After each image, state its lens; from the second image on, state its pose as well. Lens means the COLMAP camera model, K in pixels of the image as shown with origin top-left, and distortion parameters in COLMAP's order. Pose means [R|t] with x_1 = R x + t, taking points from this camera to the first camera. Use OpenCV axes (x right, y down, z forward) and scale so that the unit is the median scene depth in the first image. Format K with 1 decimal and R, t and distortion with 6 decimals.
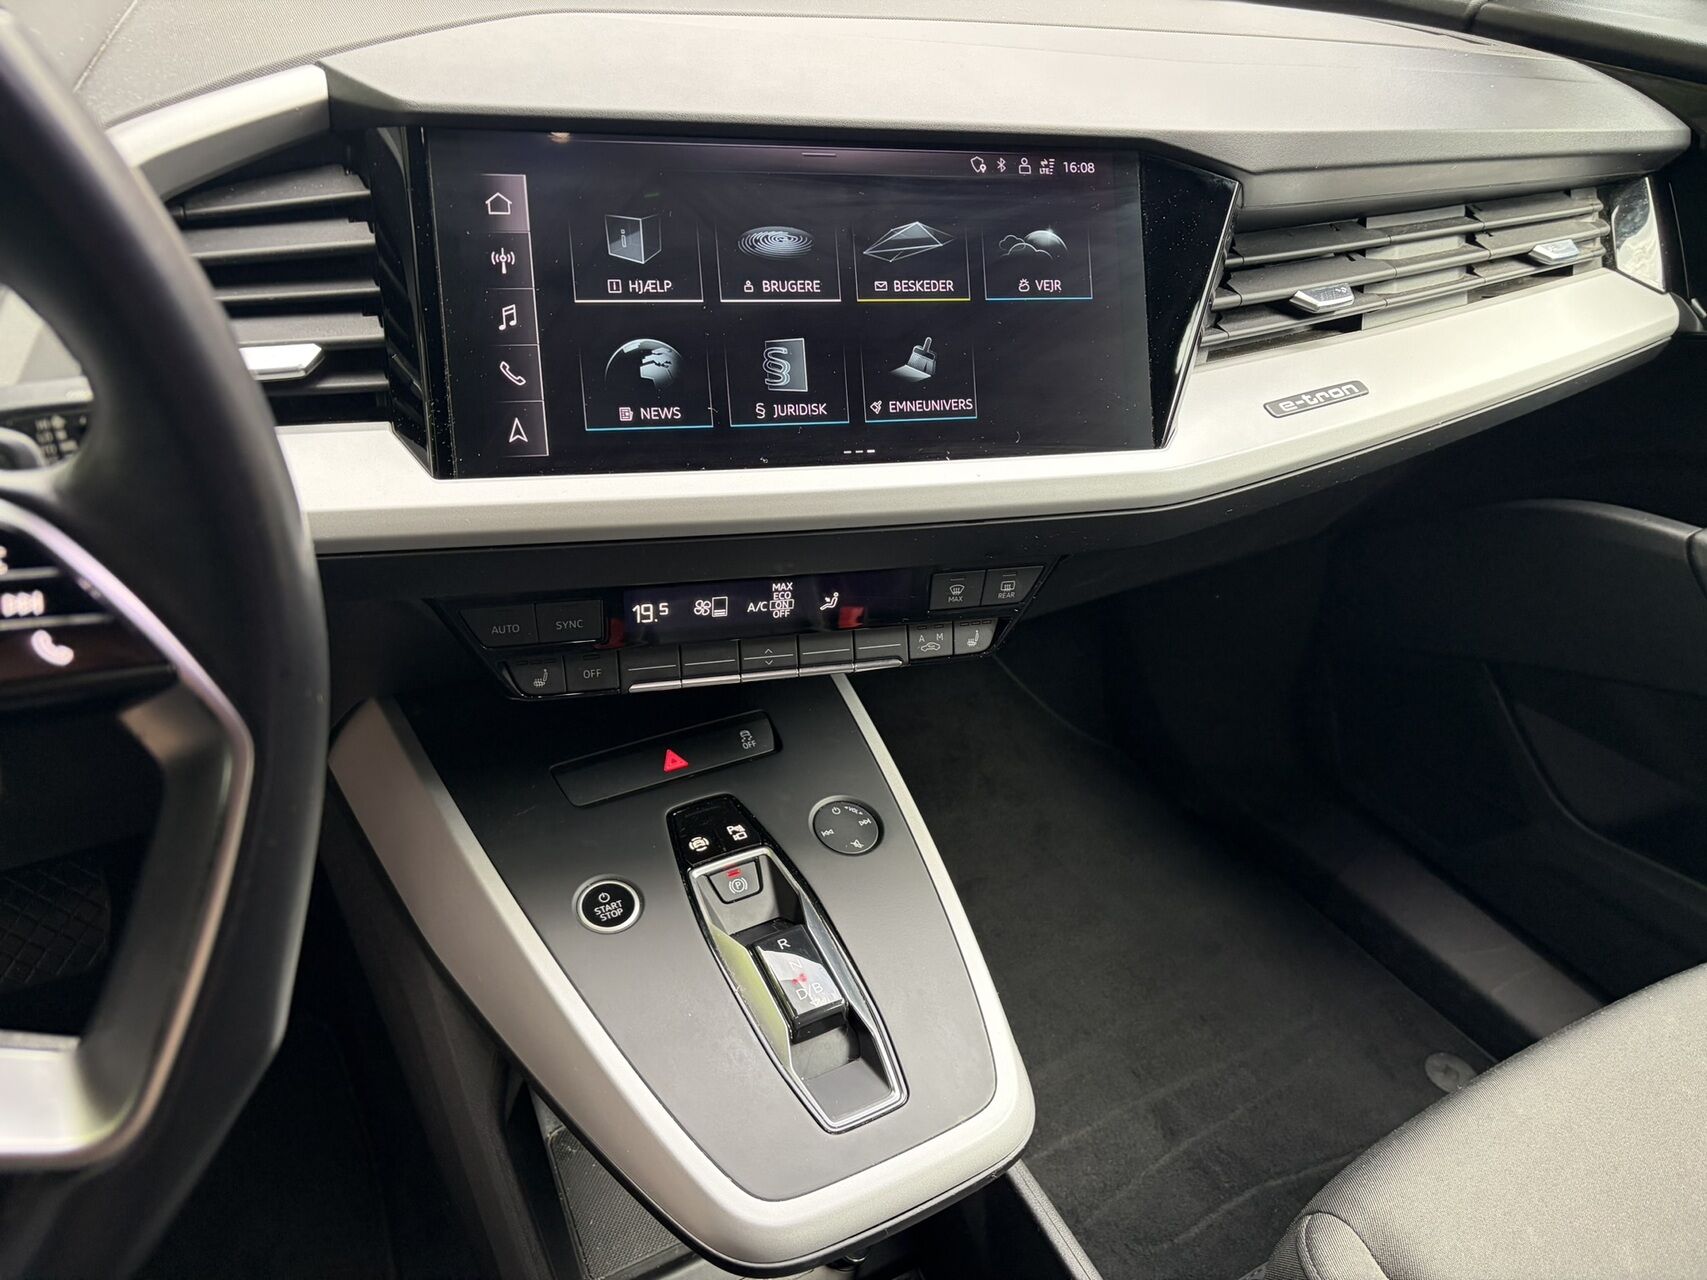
lens RADIAL K [[1260.4, 0, 853.5], [0, 1260.4, 640.0], [0, 0, 1]] dist [0.059248, -0.062831]
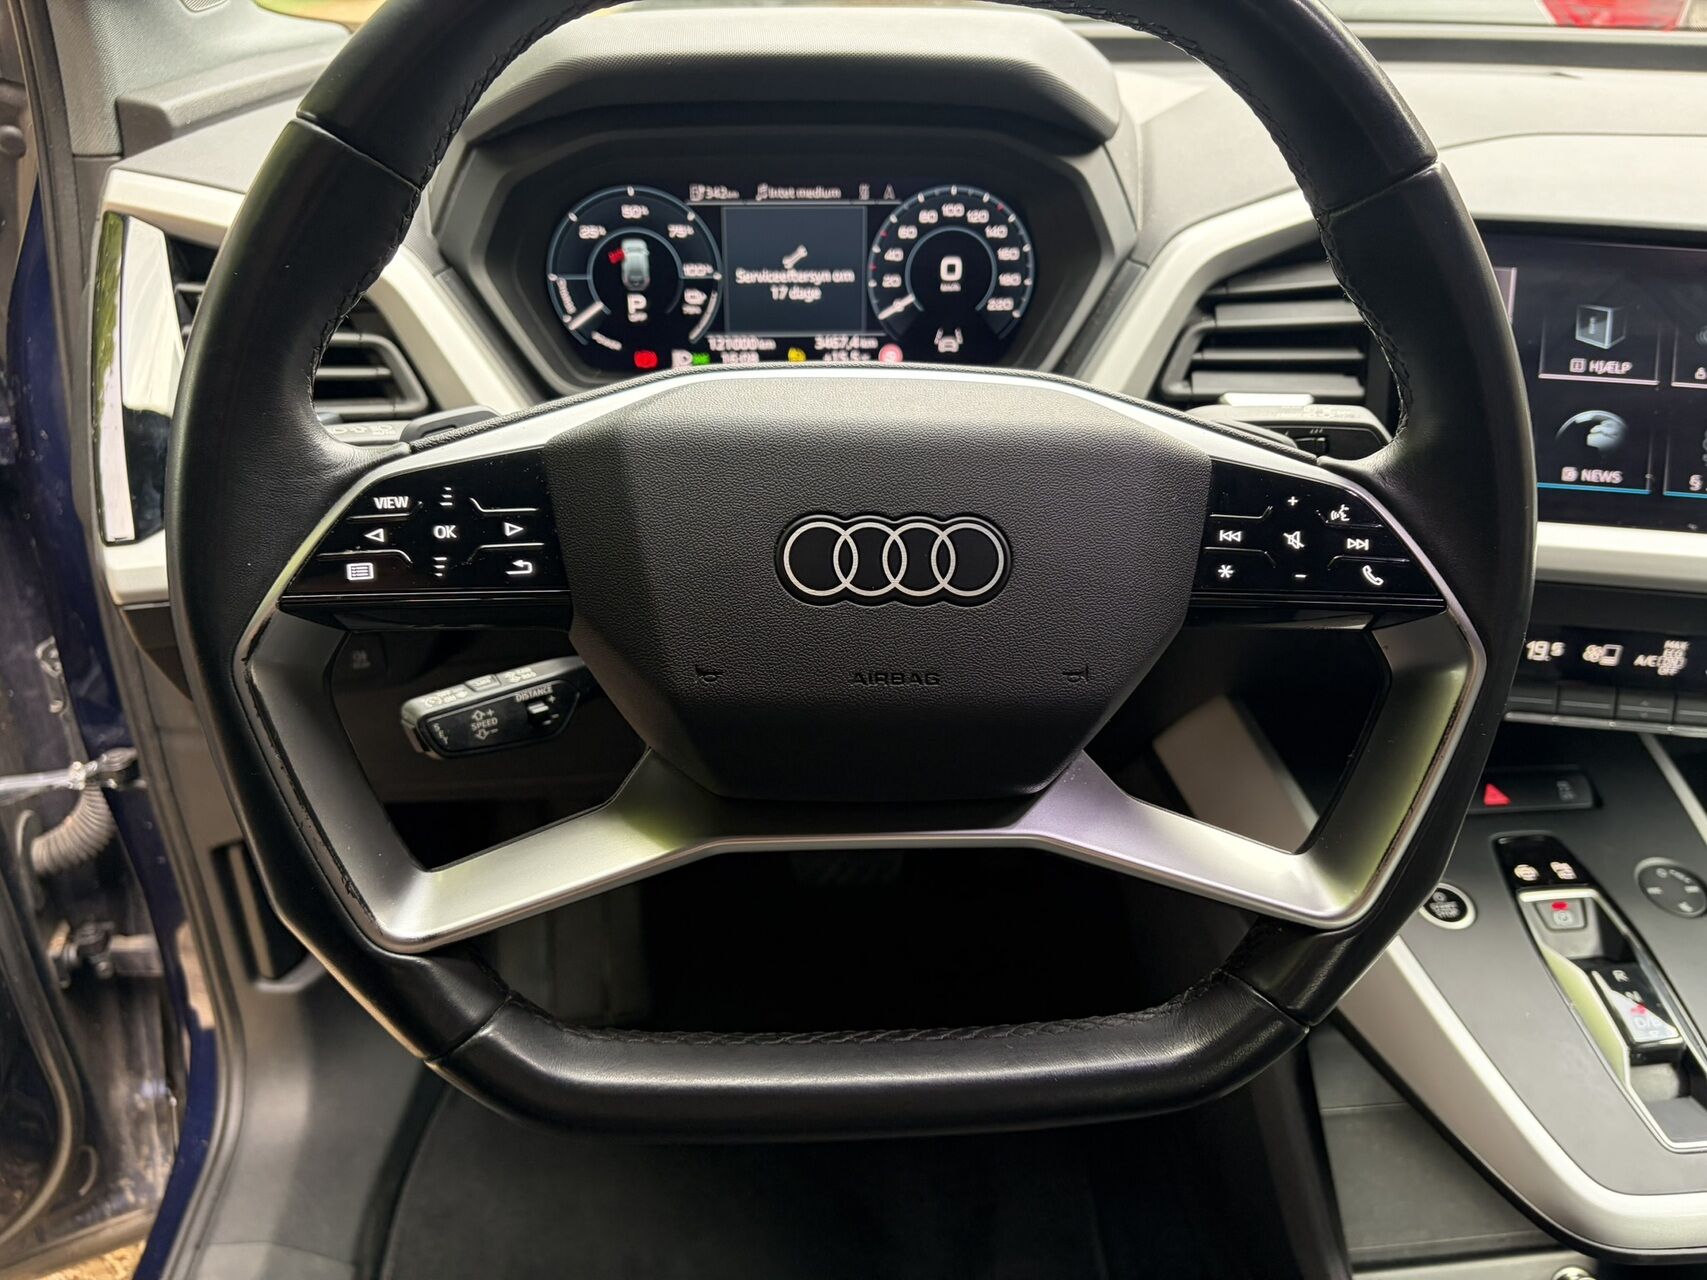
lens RADIAL K [[1295.9, 0, 853.5], [0, 1295.9, 640.0], [0, 0, 1]] dist [0.034356, -0.065393]
pose [[0.907690, 0.143929, -0.394186, -0.257058], [-0.169230, 0.985120, -0.029989, 0.105220], [0.384005, 0.093929, 0.918541, -0.292864]]
